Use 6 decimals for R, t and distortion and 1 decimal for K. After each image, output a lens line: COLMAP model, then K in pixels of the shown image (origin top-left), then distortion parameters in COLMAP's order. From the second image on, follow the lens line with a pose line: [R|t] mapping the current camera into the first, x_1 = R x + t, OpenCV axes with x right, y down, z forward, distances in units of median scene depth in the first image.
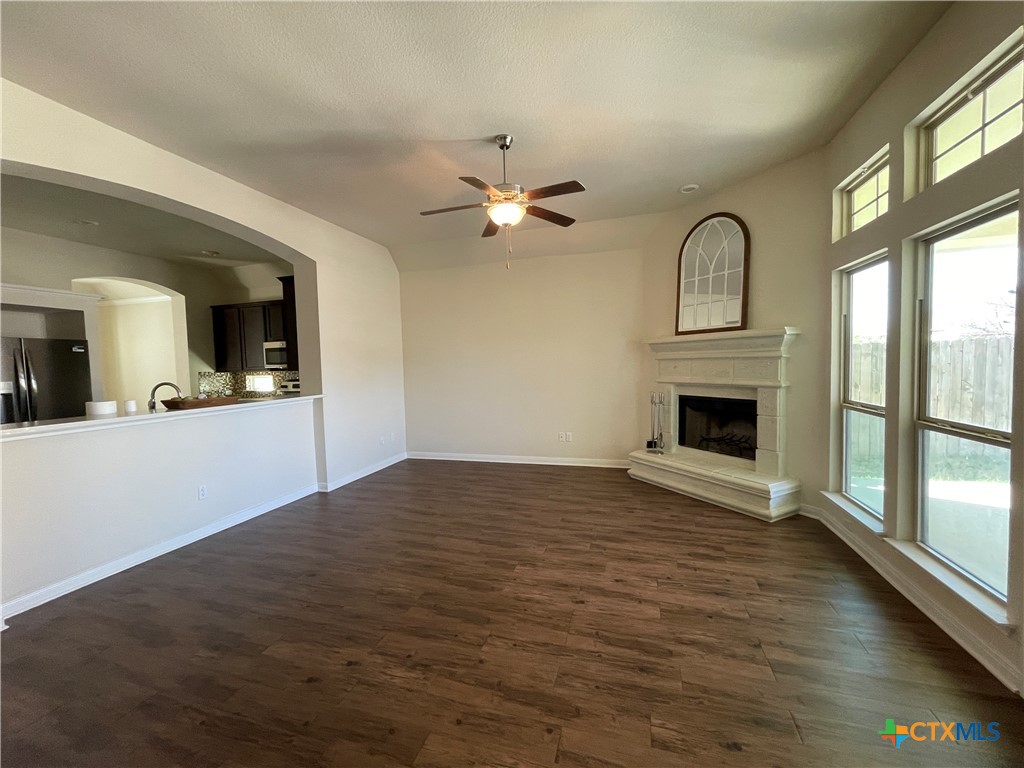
lens RADIAL K [[416.1, 0, 510.6], [0, 416.1, 387.4], [0, 0, 1]] dist [-0.002391, 0.000158]
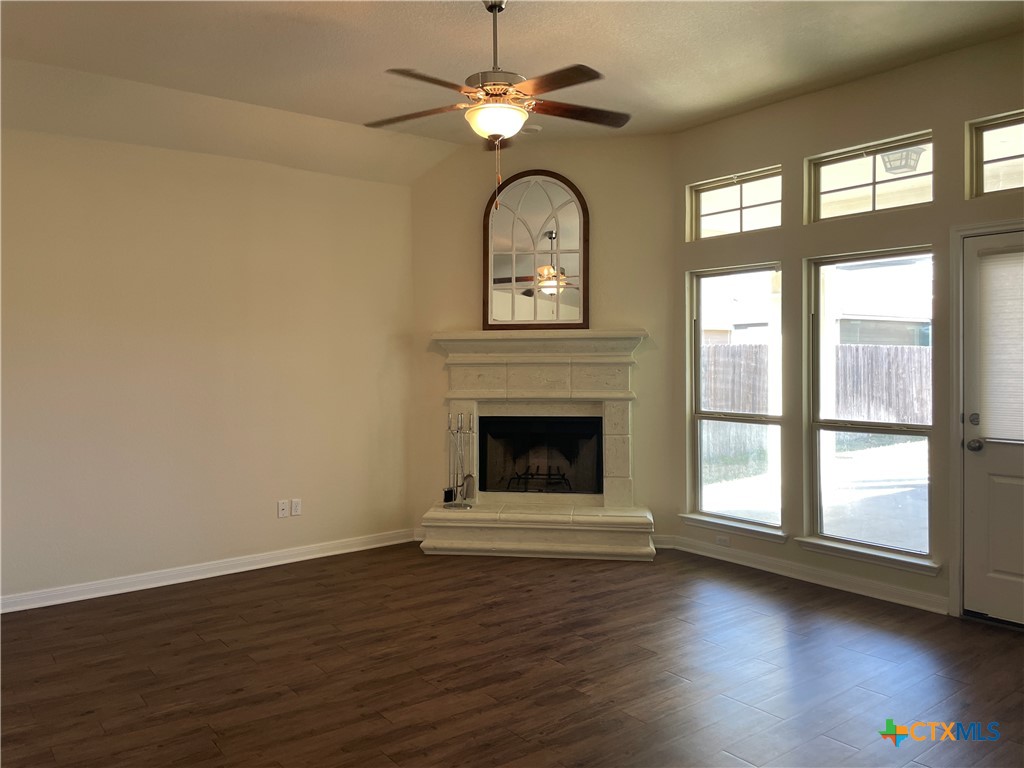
lens RADIAL K [[772.8, 0, 510.2], [0, 772.8, 378.9], [0, 0, 1]] dist [0.040520, -0.005217]
pose [[0.596039, -0.008538, 0.802910, -0.721415], [0.043520, 0.998817, -0.021685, -0.017604], [-0.801775, 0.047868, 0.595706, 0.253052]]
